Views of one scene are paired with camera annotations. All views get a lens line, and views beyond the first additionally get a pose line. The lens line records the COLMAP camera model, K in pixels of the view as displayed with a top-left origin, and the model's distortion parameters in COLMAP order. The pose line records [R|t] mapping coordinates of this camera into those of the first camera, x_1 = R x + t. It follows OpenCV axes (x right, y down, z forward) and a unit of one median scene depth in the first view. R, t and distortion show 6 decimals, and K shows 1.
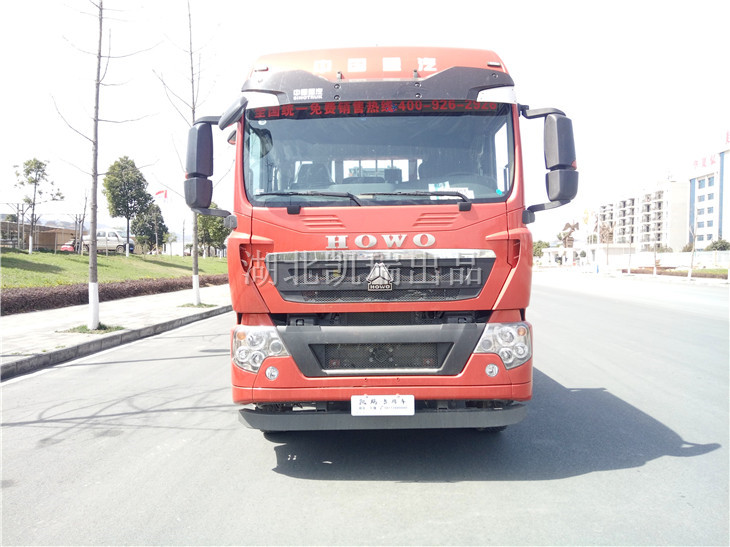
lens RADIAL K [[541.8, 0, 365.0], [0, 541.8, 273.5], [0, 0, 1]] dist [0.007960, -0.000411]
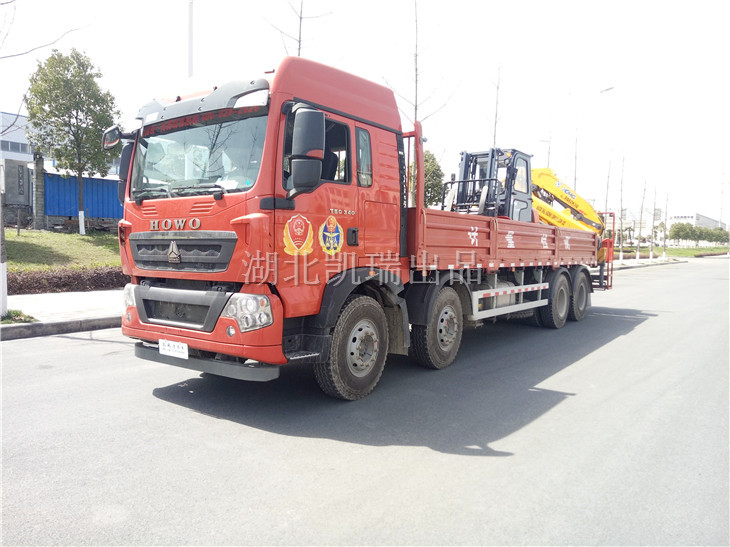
lens RADIAL K [[555.8, 0, 365.0], [0, 555.8, 273.5], [0, 0, 1]] dist [-0.051914, -0.000664]
pose [[0.823615, 0.048258, -0.565092, 1.157090], [-0.029625, 0.998674, 0.042106, -0.011040], [0.566374, -0.017938, 0.823953, 0.157571]]
